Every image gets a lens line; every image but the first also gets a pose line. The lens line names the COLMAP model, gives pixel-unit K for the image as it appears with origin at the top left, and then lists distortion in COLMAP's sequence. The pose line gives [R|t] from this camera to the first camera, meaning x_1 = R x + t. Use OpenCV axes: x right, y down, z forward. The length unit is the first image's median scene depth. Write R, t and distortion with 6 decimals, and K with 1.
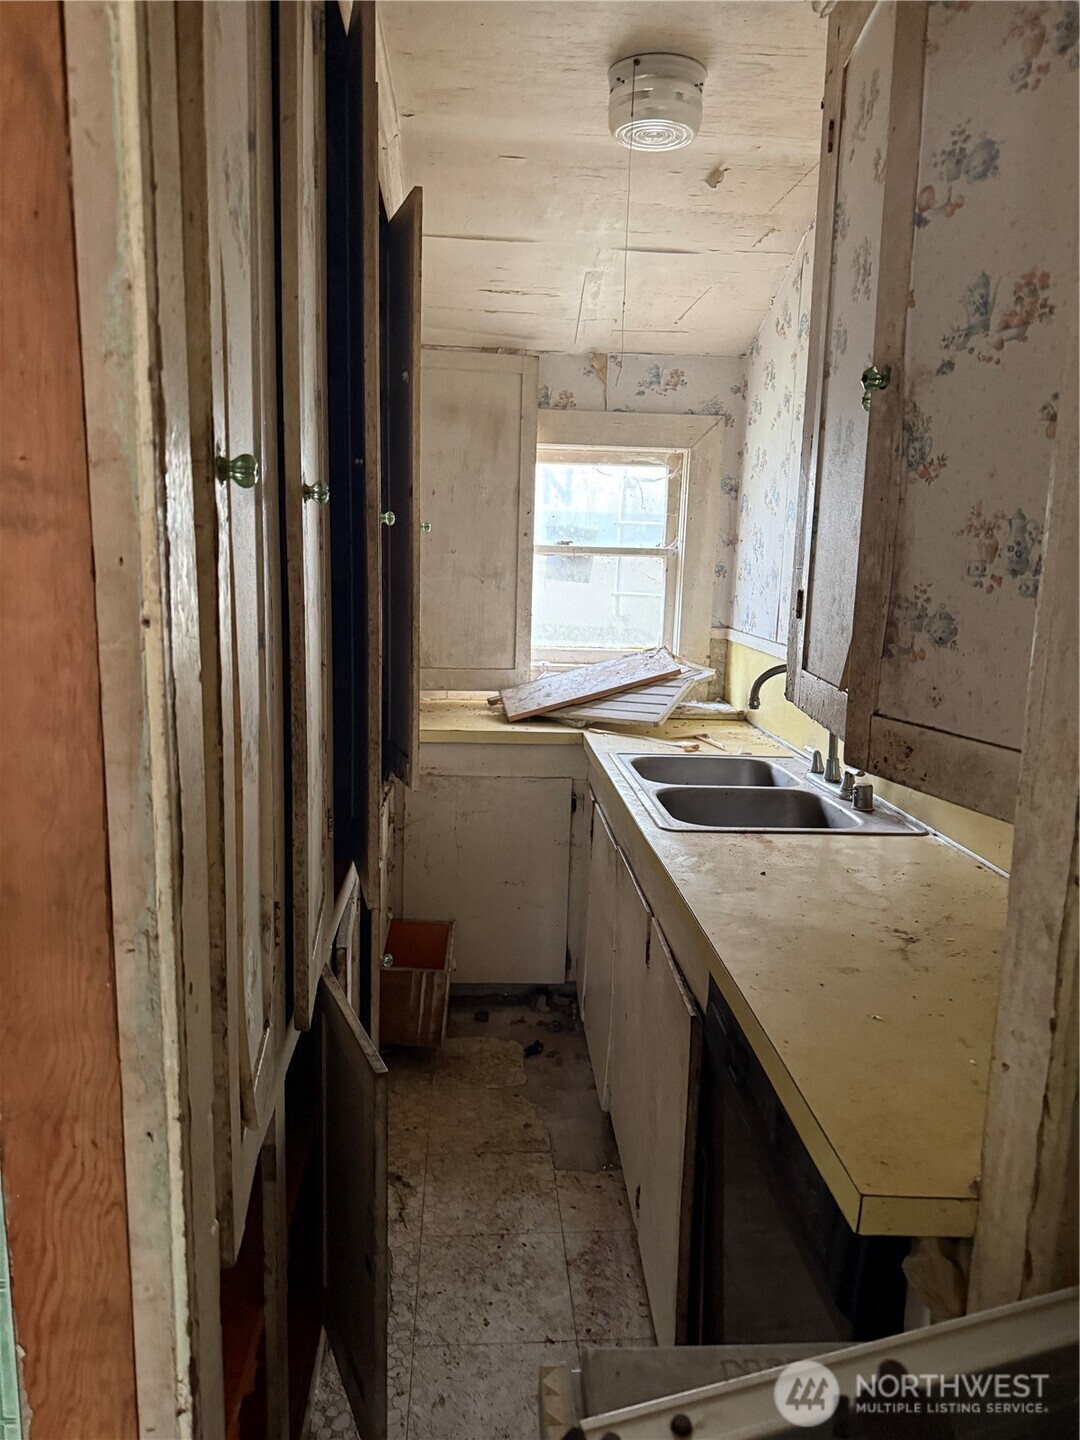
lens RADIAL K [[1014.3, 0, 541.0], [0, 1014.3, 709.2], [0, 0, 1]] dist [0.024999, -0.035833]
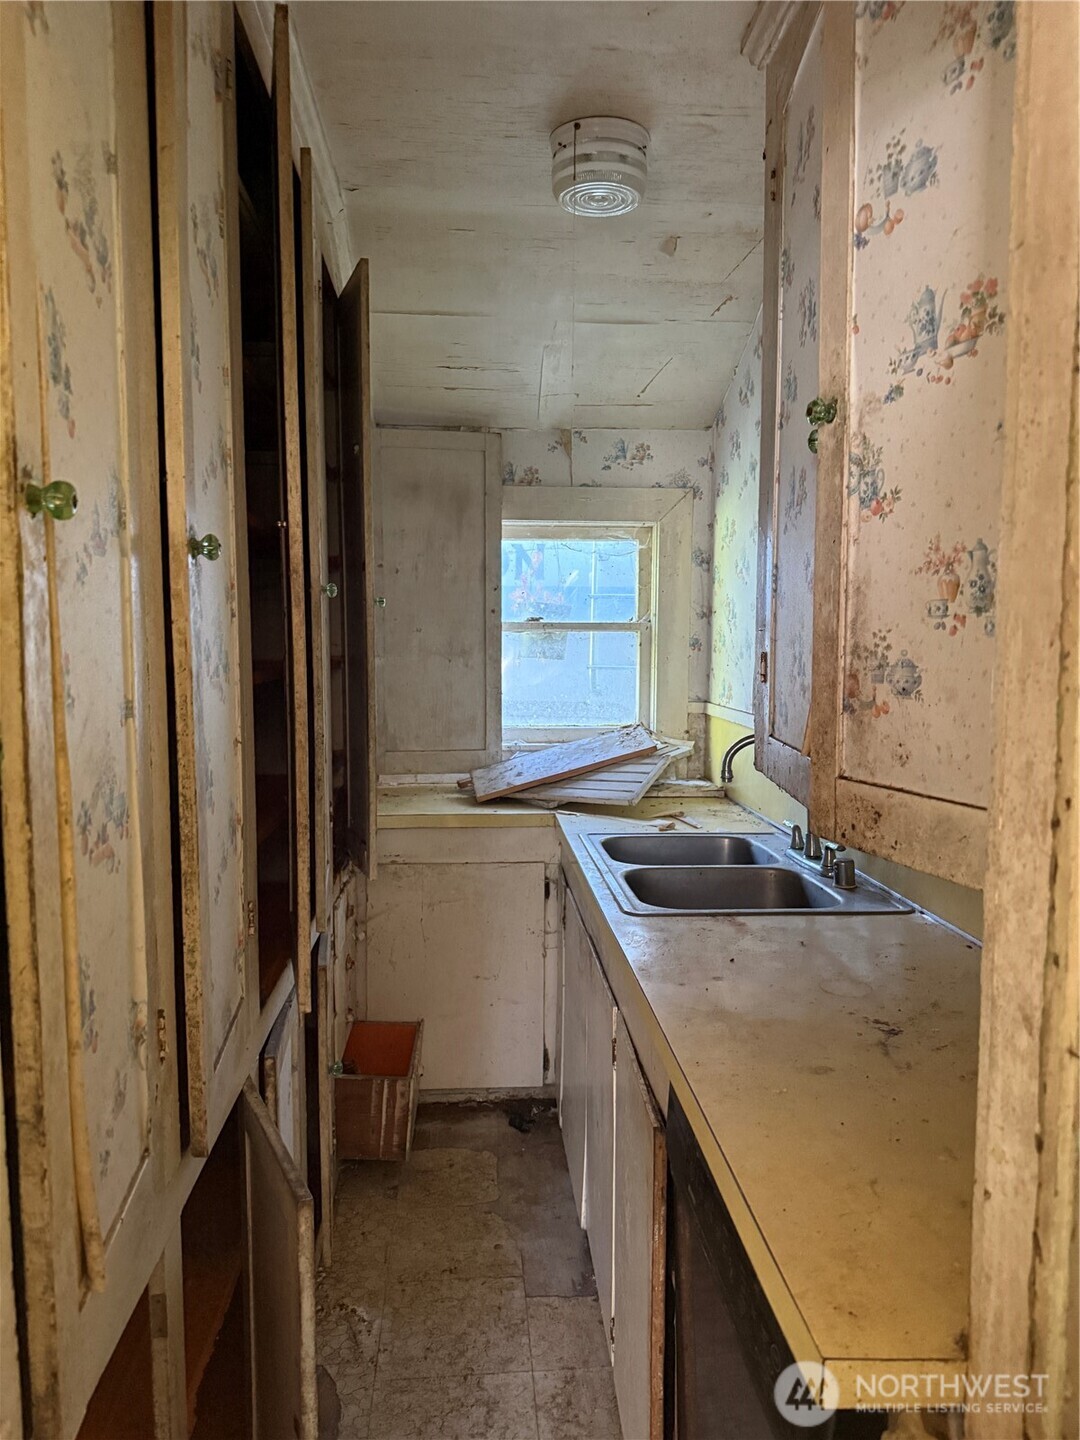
lens RADIAL K [[1014.3, 0, 538.3], [0, 1014.3, 726.2], [0, 0, 1]] dist [0.024999, -0.035833]
pose [[0.999605, -0.028094, -0.001178, 0.071969], [0.027940, 0.997100, -0.070790, 0.017970], [0.003164, 0.070729, 0.997491, 0.108708]]
